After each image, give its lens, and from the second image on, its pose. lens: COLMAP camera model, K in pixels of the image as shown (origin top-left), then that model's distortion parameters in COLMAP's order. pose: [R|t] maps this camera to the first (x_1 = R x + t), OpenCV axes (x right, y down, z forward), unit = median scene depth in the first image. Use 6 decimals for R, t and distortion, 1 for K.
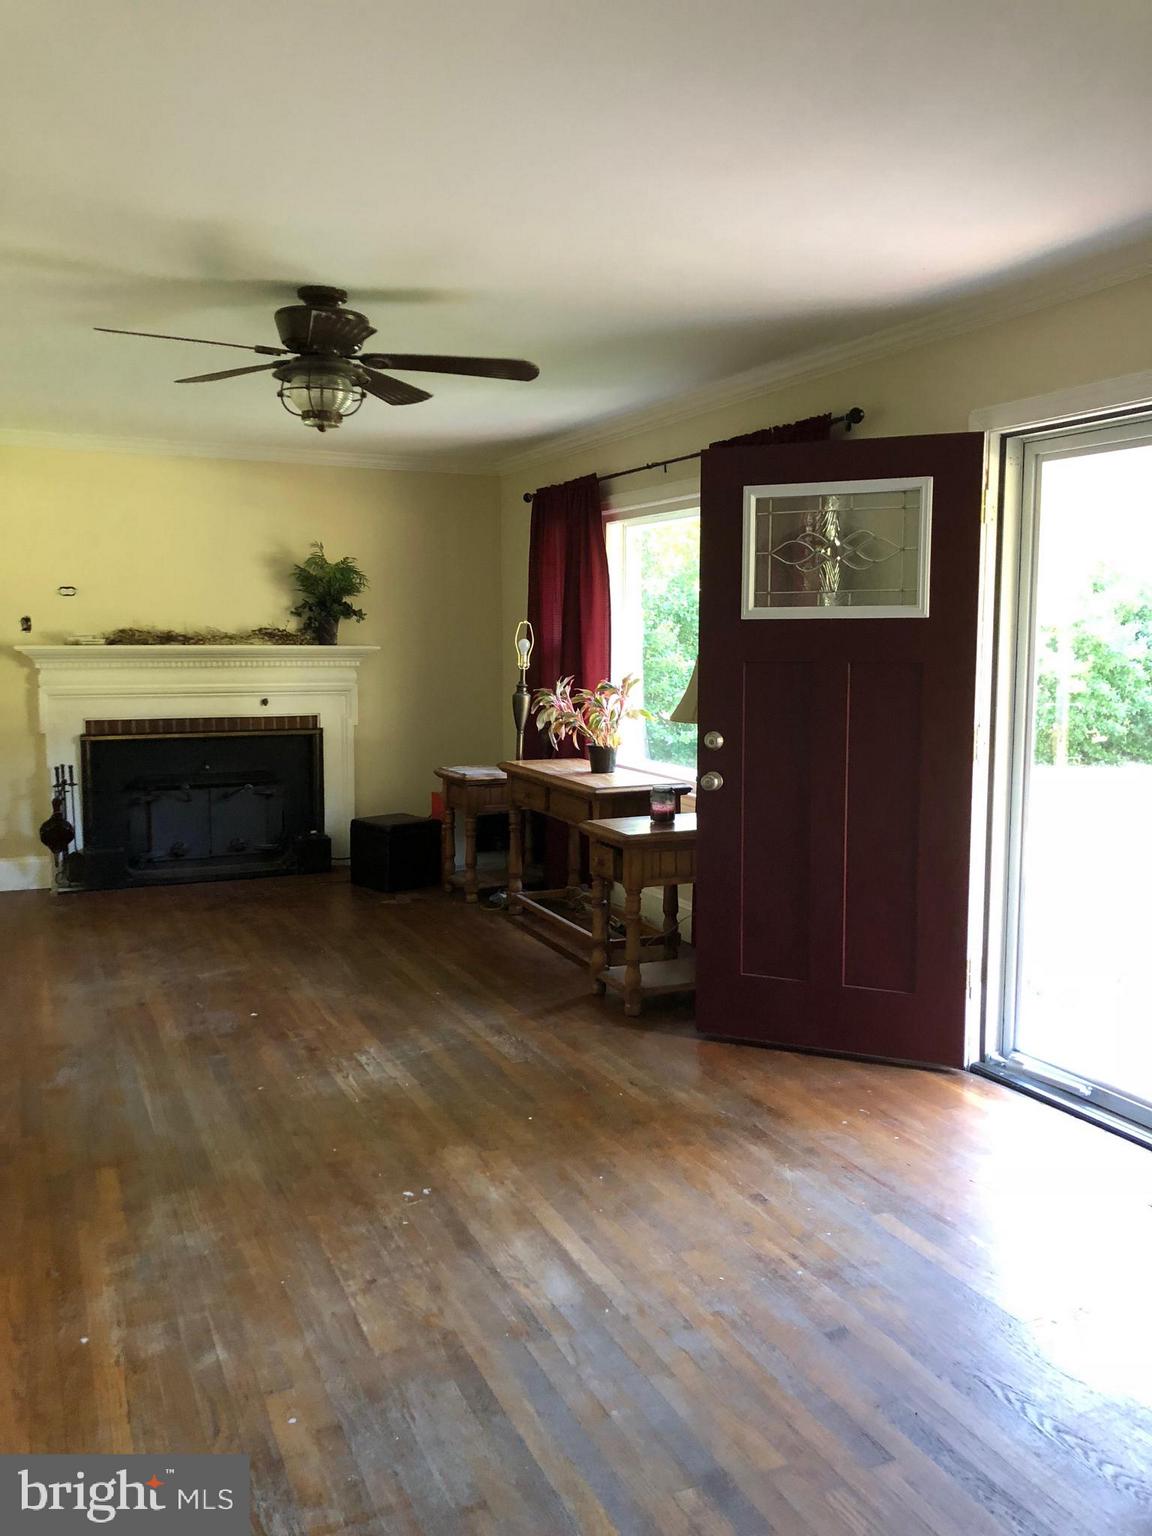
lens RADIAL K [[1263.4, 0, 576.0], [0, 1263.4, 768.0], [0, 0, 1]] dist [0.097109, -0.117639]
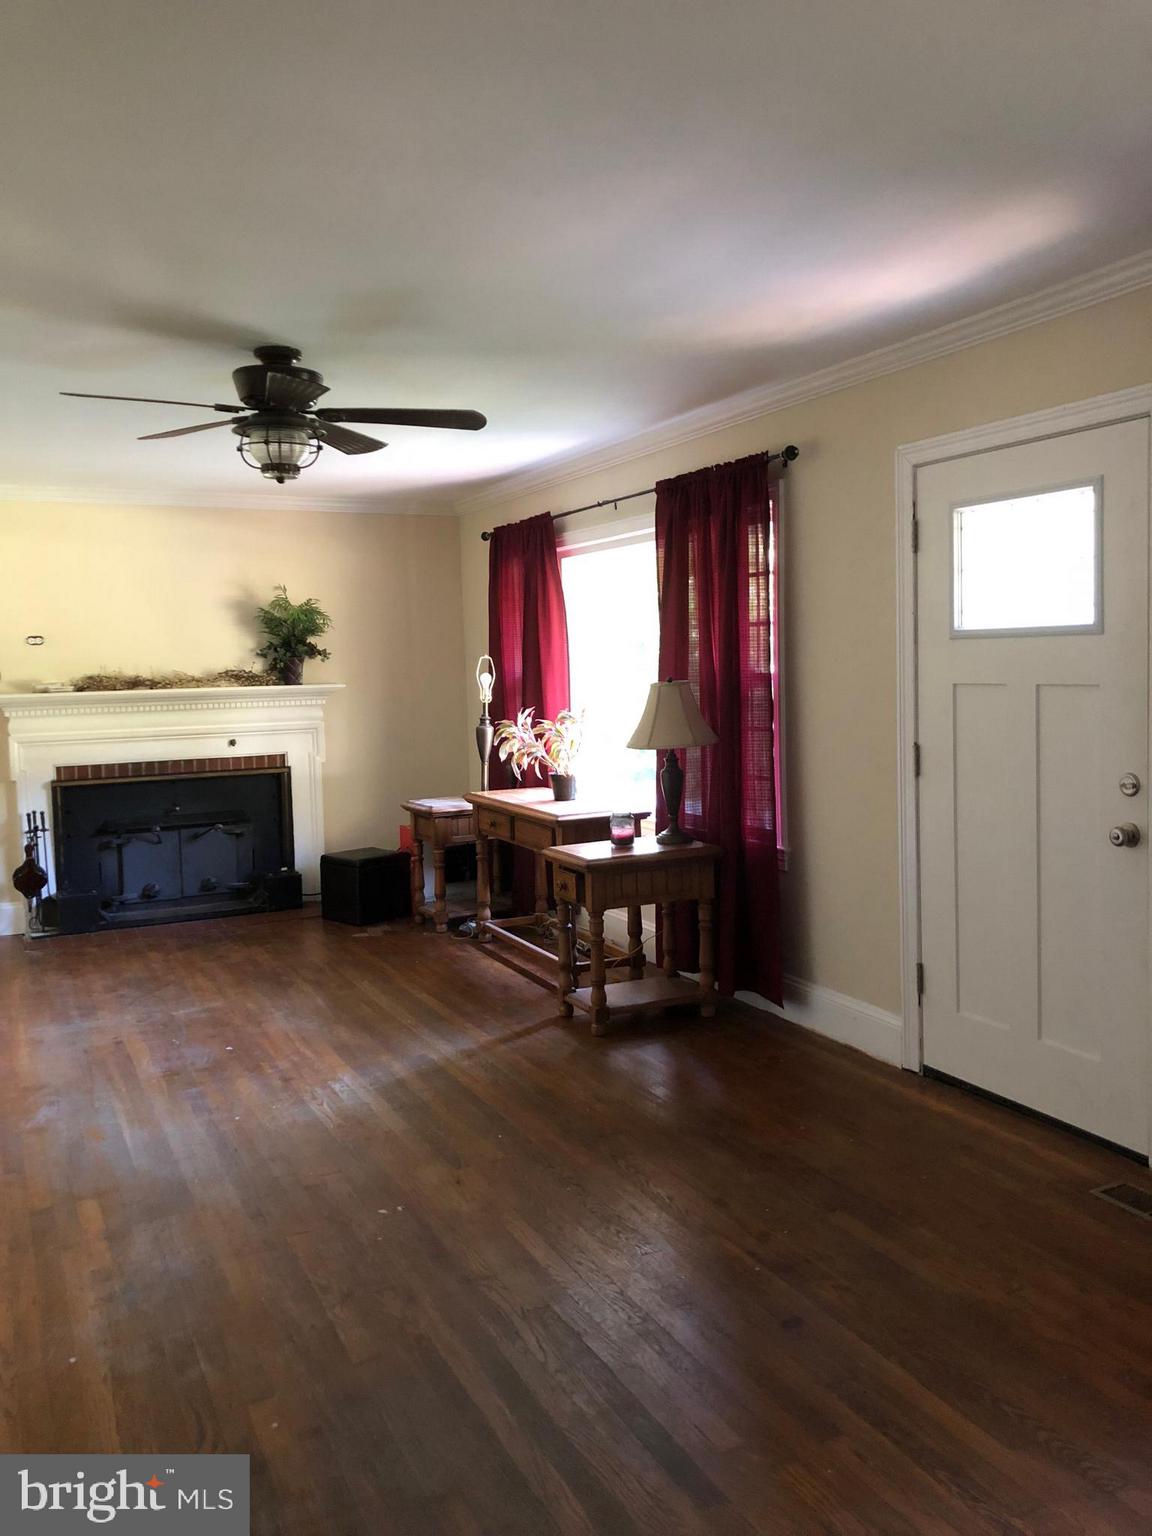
lens RADIAL K [[1264.1, 0, 579.5], [0, 1264.1, 761.0], [0, 0, 1]] dist [0.072054, -0.063926]
pose [[0.999155, -0.032609, 0.025025, 0.008050], [0.033327, 0.999029, -0.028821, 0.001674], [-0.024061, 0.029630, 0.999271, -0.028440]]
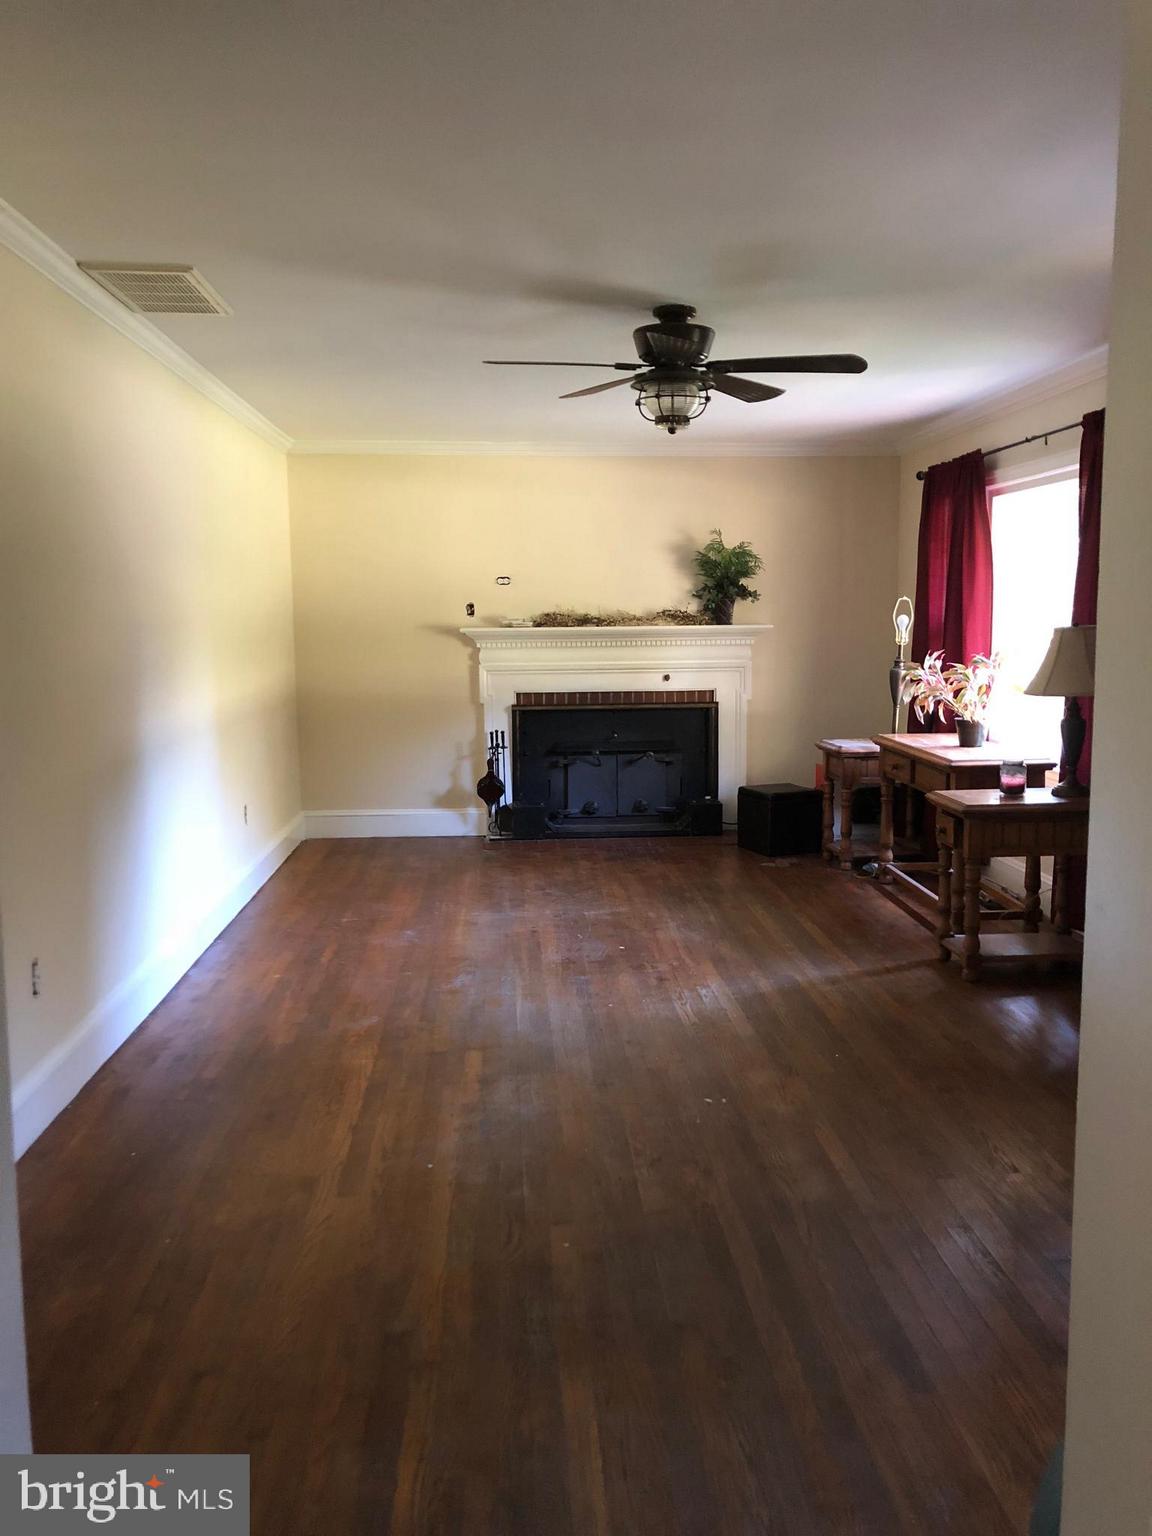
lens RADIAL K [[1263.4, 0, 603.3], [0, 1263.4, 764.0], [0, 0, 1]] dist [0.264788, -0.756501]
pose [[0.942230, 0.029372, -0.333677, 0.087764], [-0.025891, 0.999554, 0.014874, 0.009786], [0.333965, -0.005376, 0.942570, -0.065305]]
